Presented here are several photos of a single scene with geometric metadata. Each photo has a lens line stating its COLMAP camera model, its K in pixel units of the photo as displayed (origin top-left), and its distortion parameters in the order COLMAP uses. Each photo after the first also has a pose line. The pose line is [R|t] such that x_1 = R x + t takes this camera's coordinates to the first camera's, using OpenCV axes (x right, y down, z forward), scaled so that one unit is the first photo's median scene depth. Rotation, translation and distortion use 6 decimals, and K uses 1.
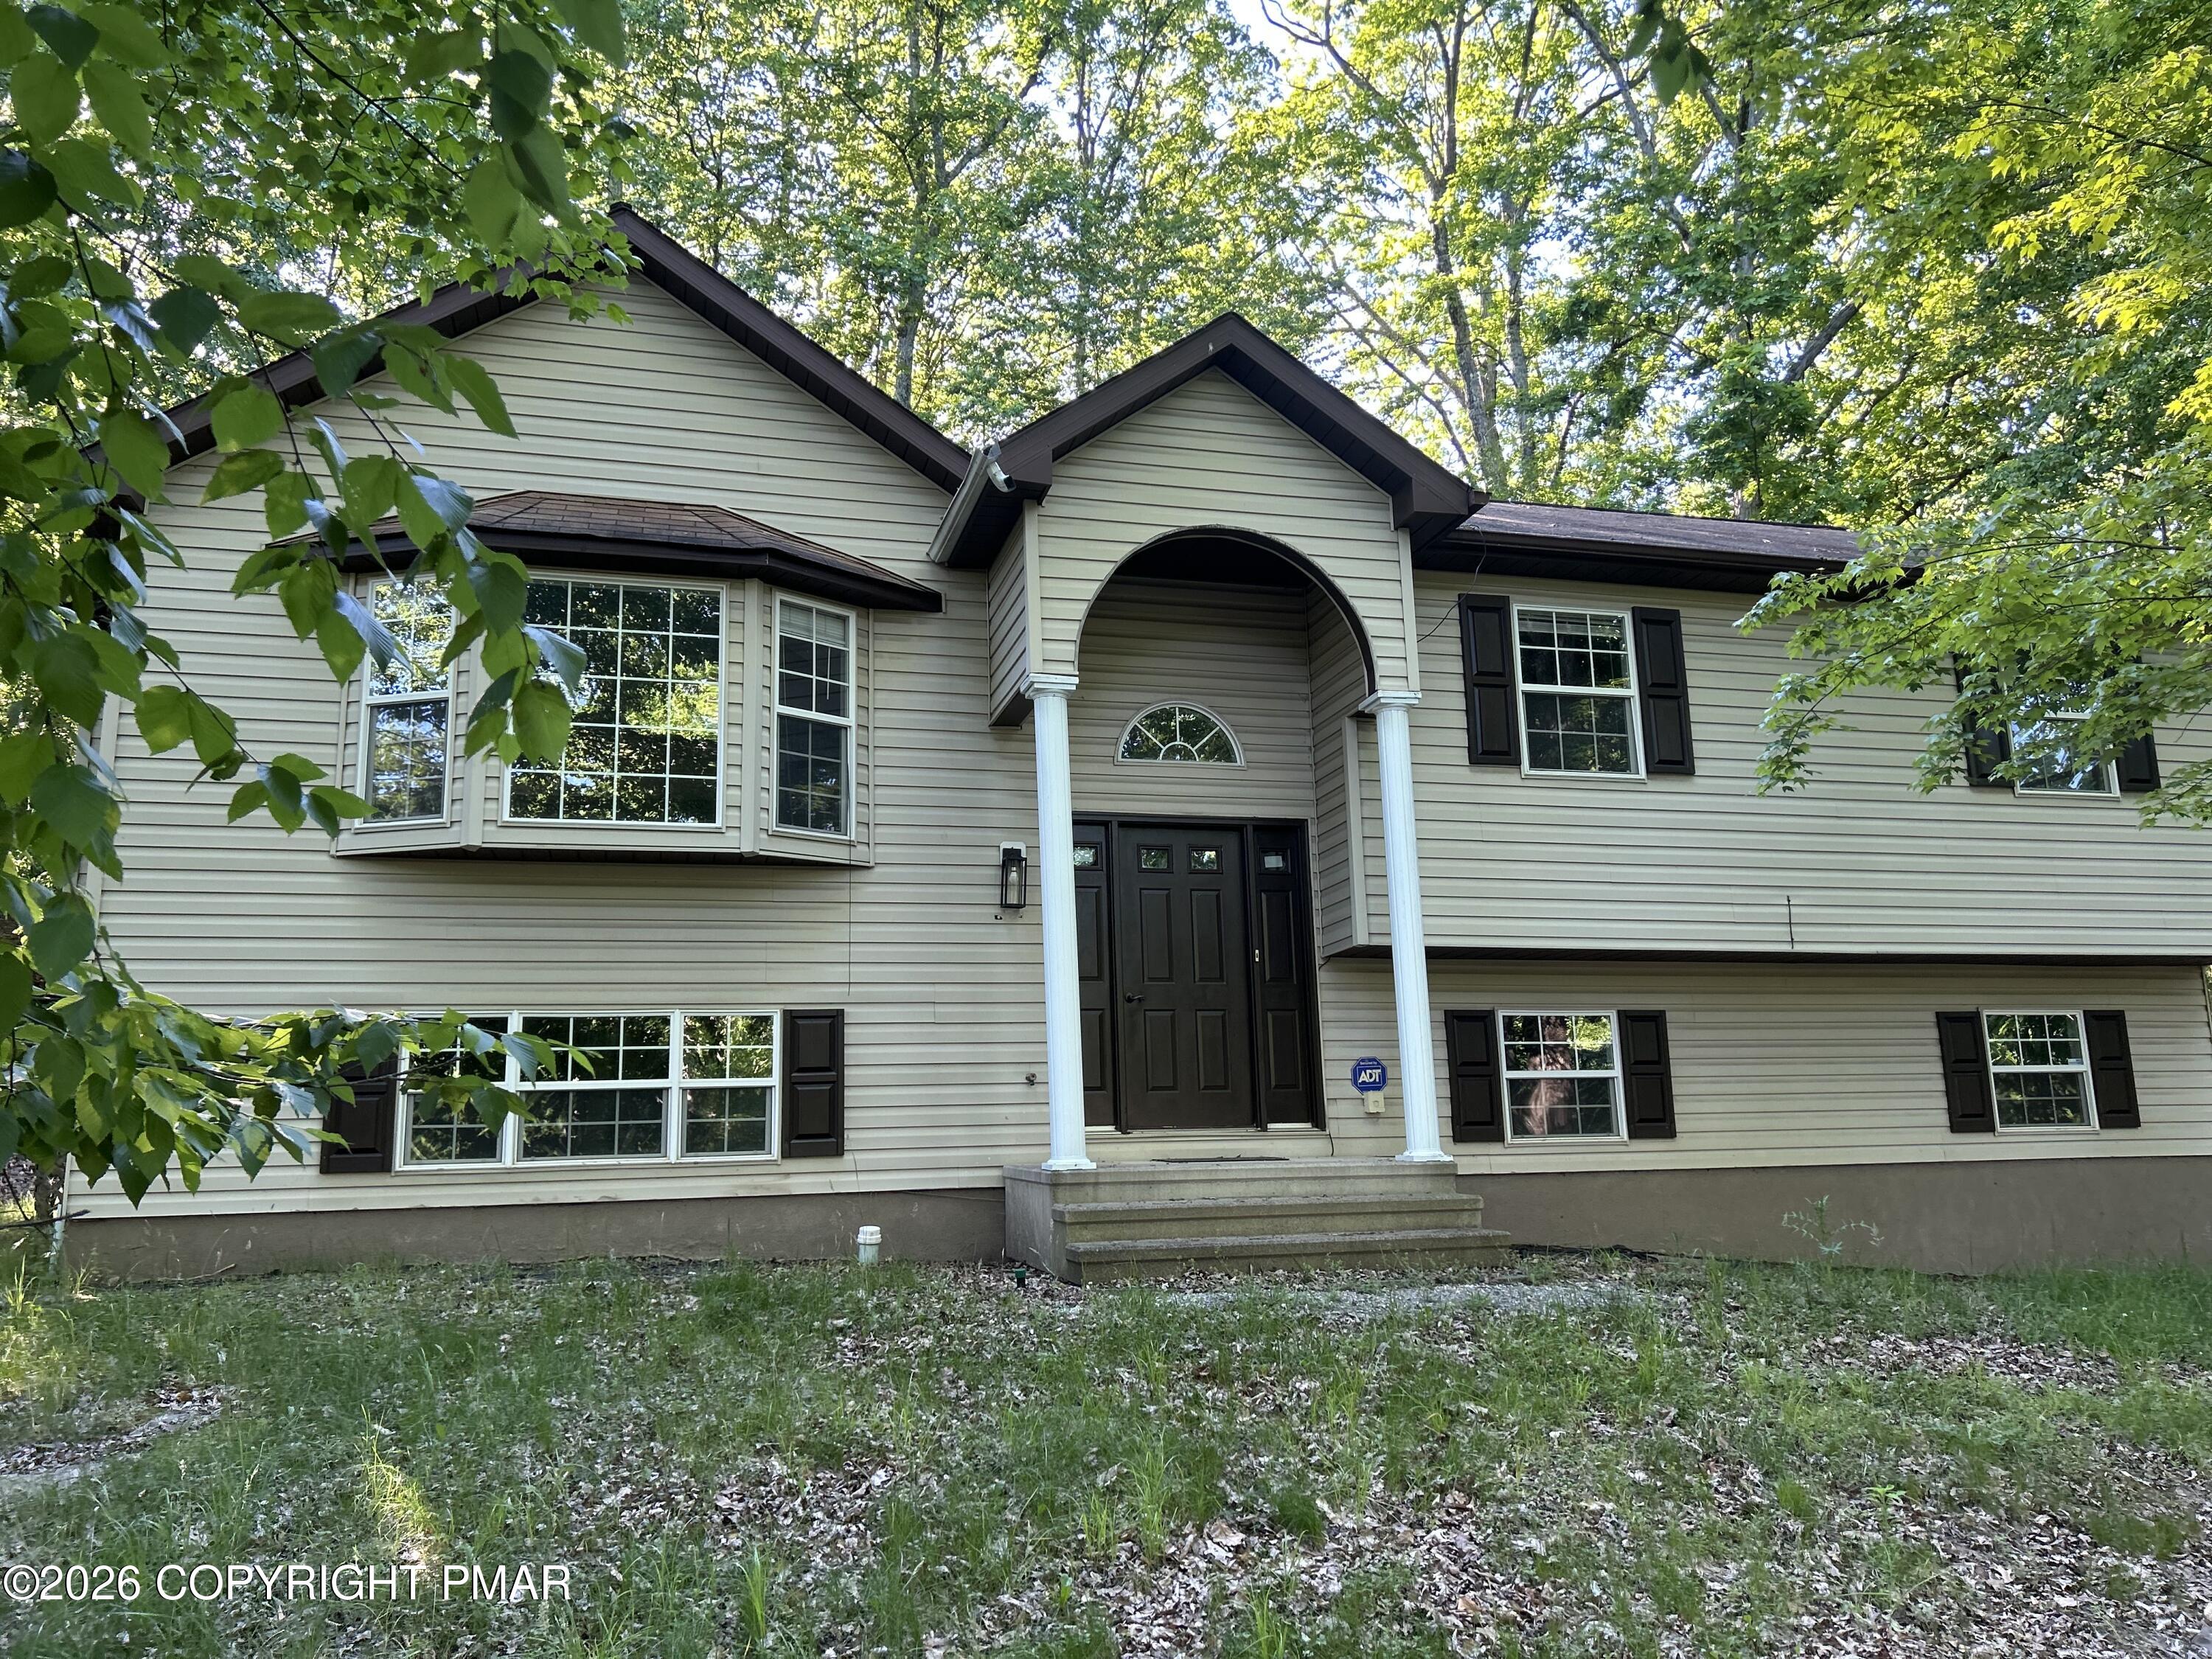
lens RADIAL K [[1638.8, 0, 1106.0], [0, 1638.8, 829.5], [0, 0, 1]] dist [0.056699, -0.076686]
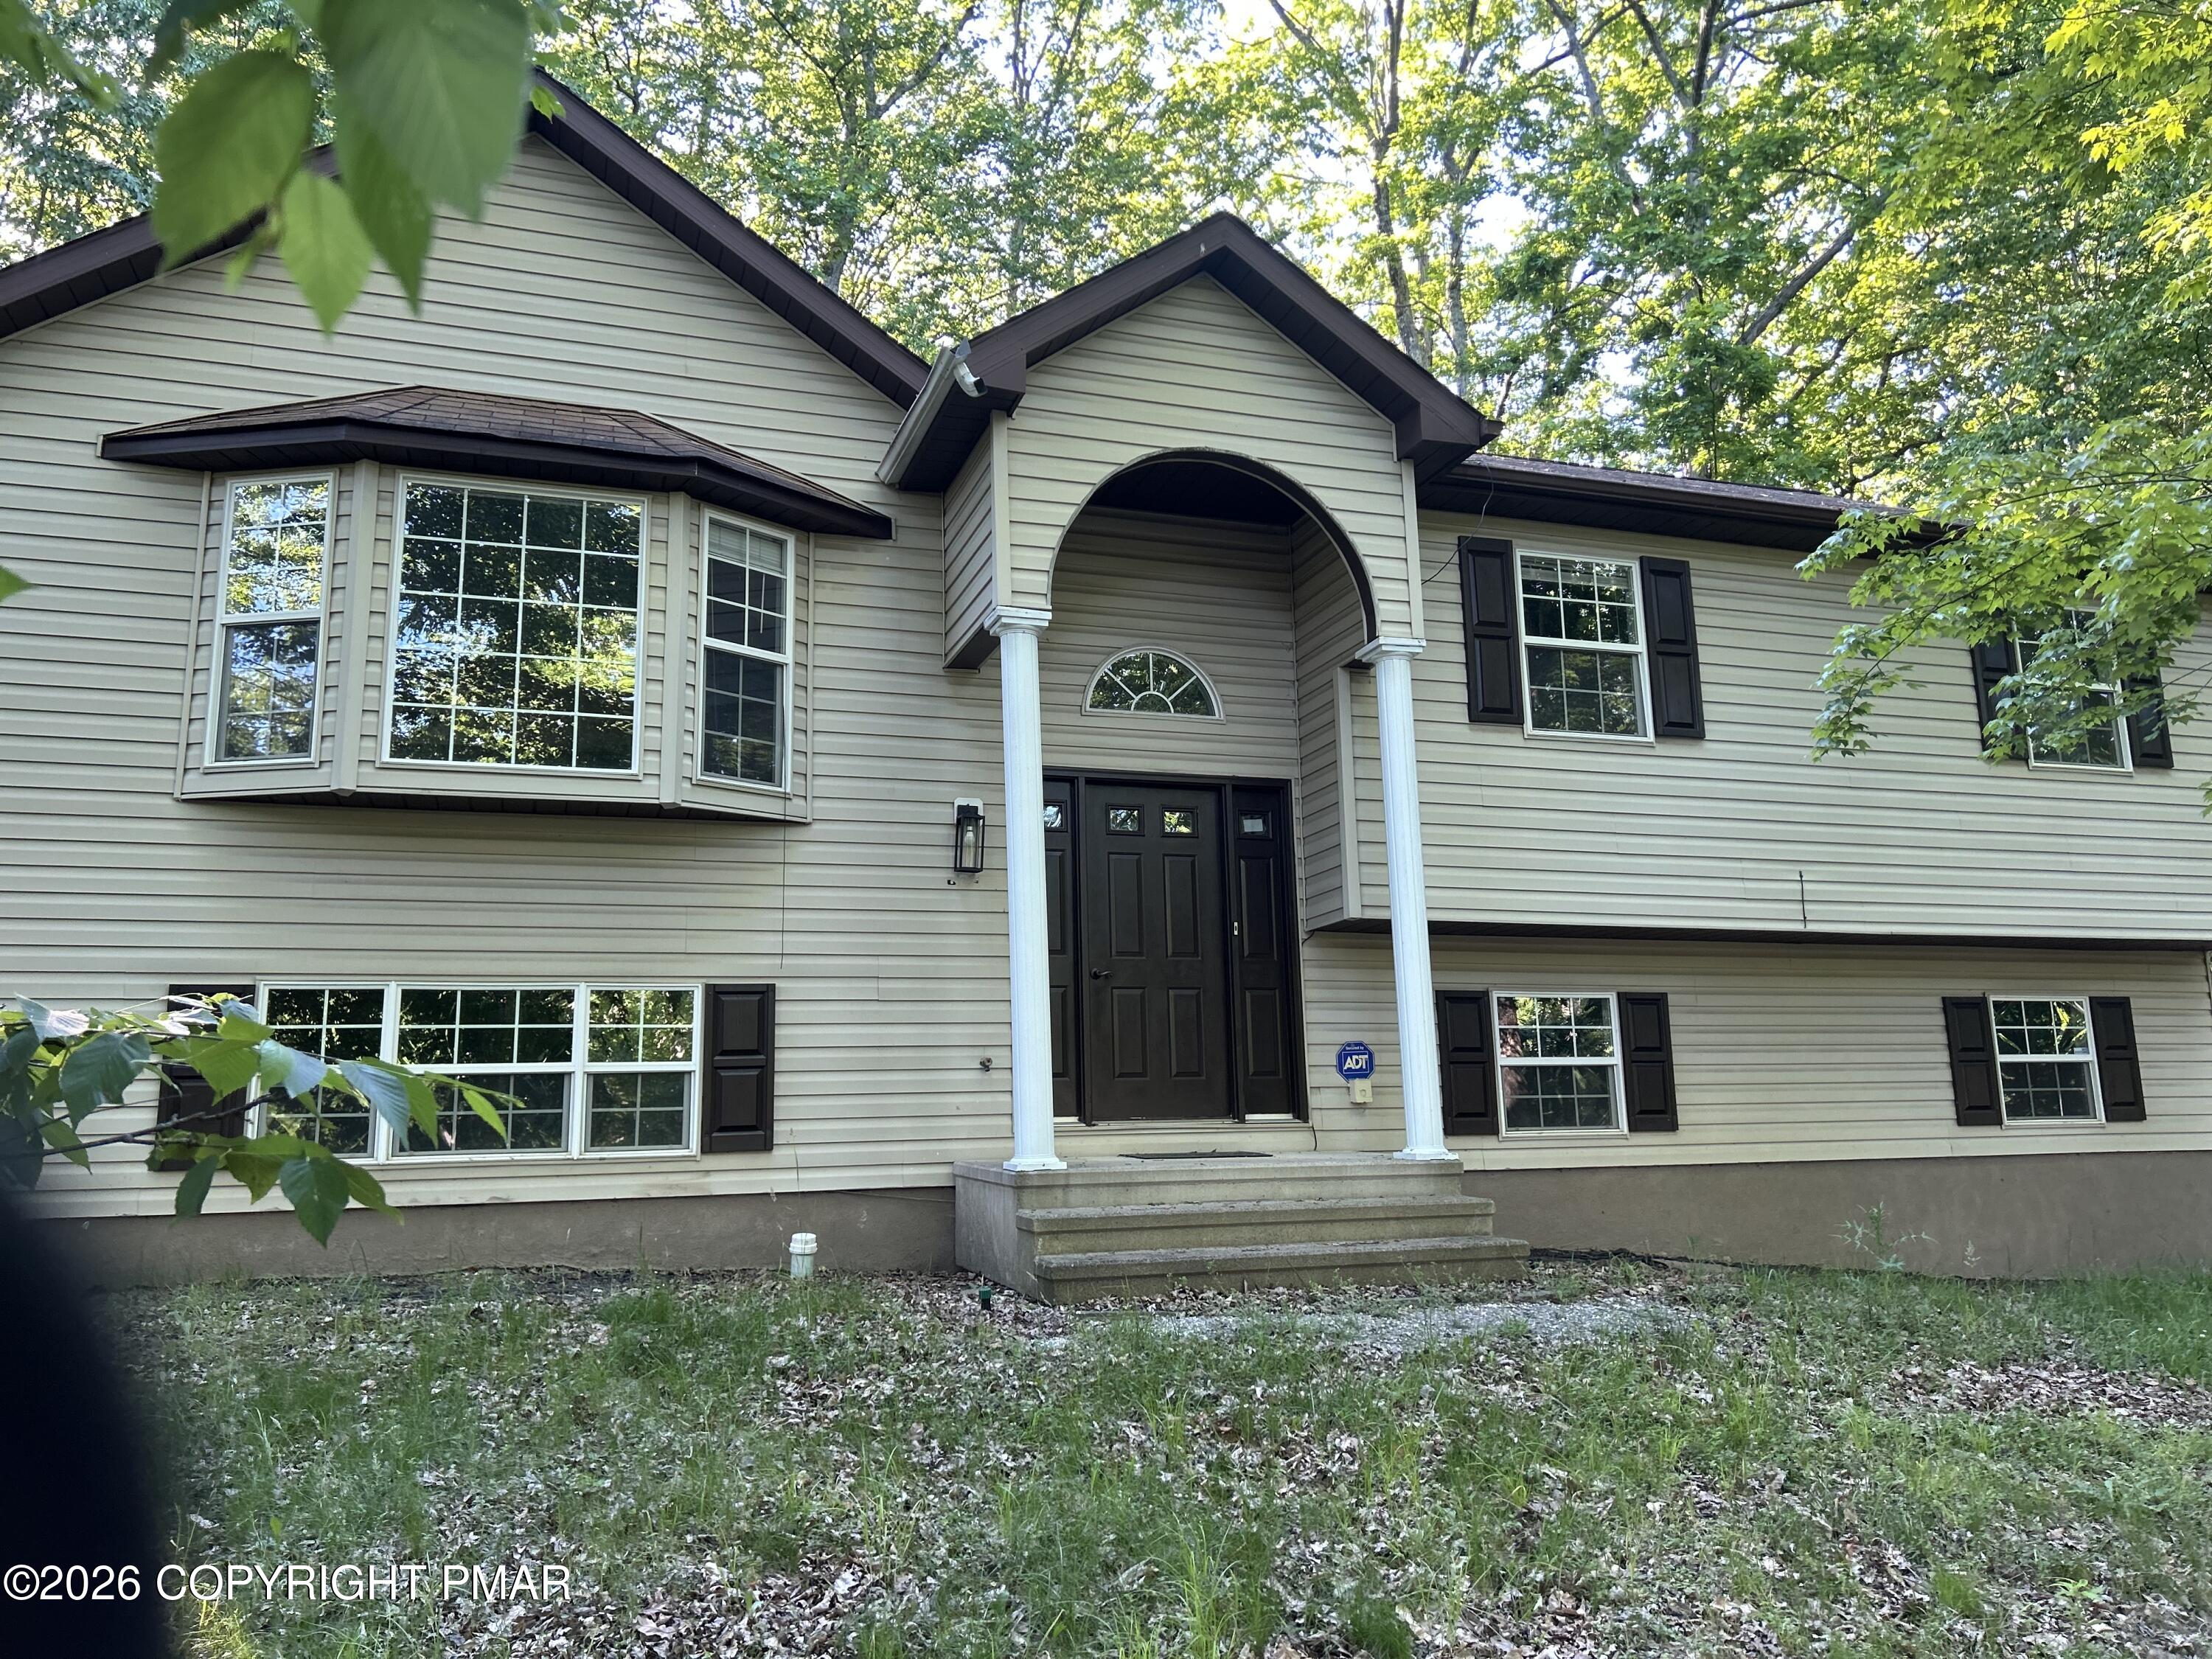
lens RADIAL K [[1627.3, 0, 1111.7], [0, 1627.3, 800.5], [0, 0, 1]] dist [0.033205, -0.031750]
pose [[0.997816, 0.017426, 0.063714, -0.035727], [-0.017389, 0.999848, -0.001124, 0.008679], [-0.063724, 0.000013, 0.997968, 0.112097]]
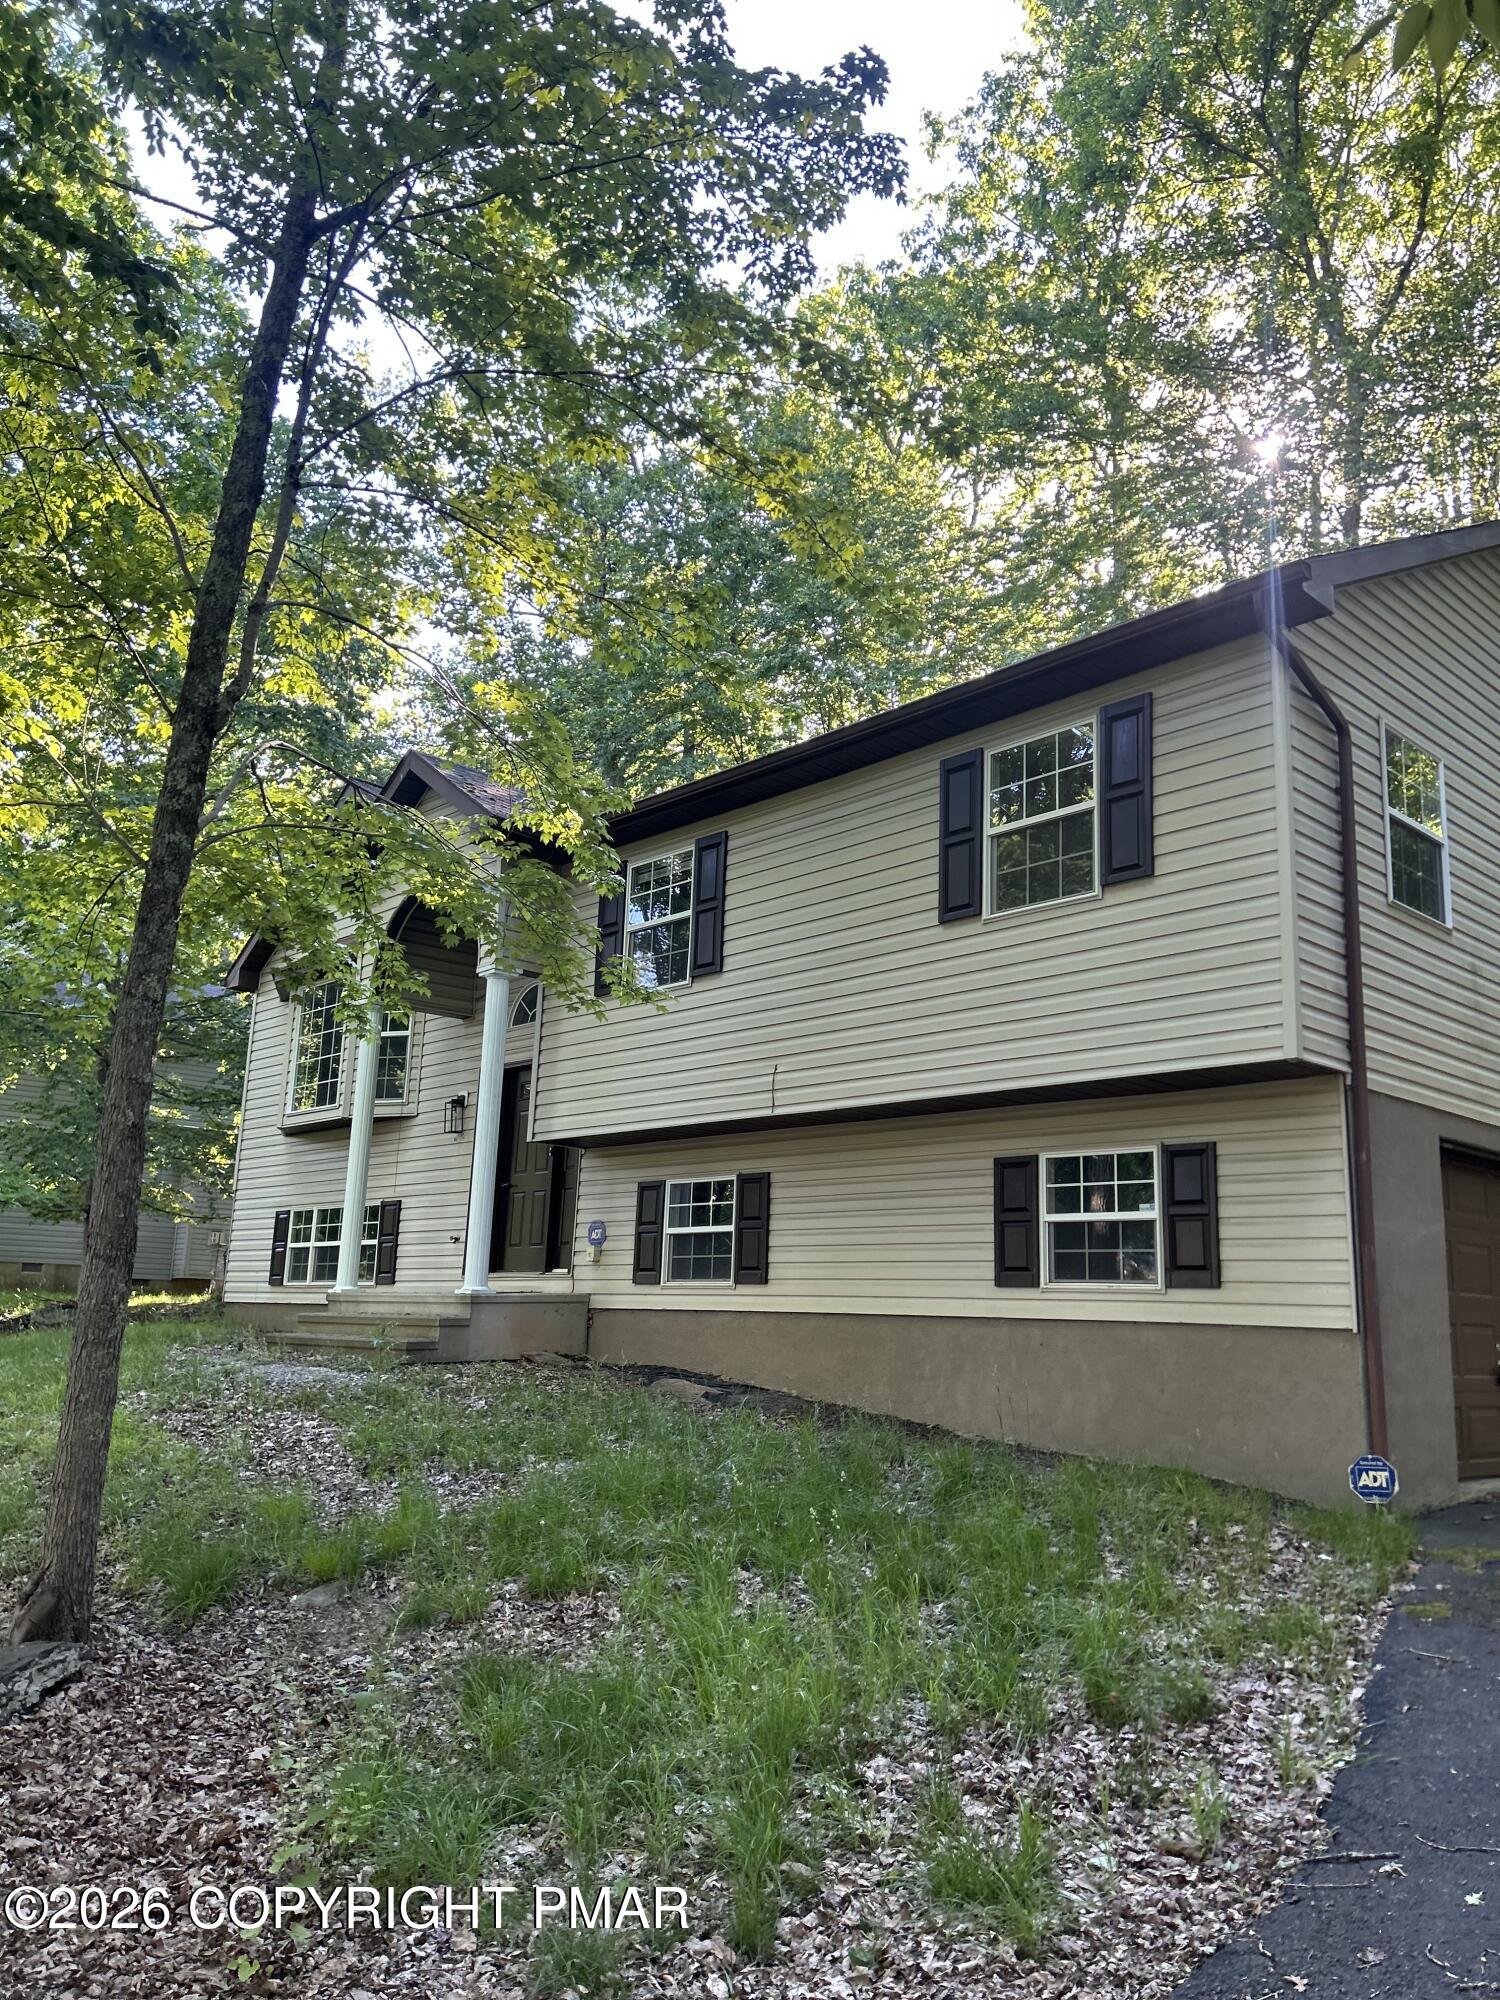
lens RADIAL K [[1471.4, 0, 564.9], [0, 1471.4, 1000.4], [0, 0, 1]] dist [0.033205, -0.031750]
pose [[0.408303, -0.143933, -0.901428, 1.328203], [0.172634, 0.981847, -0.078579, 0.052347], [0.896374, -0.123533, 0.425739, 0.492394]]
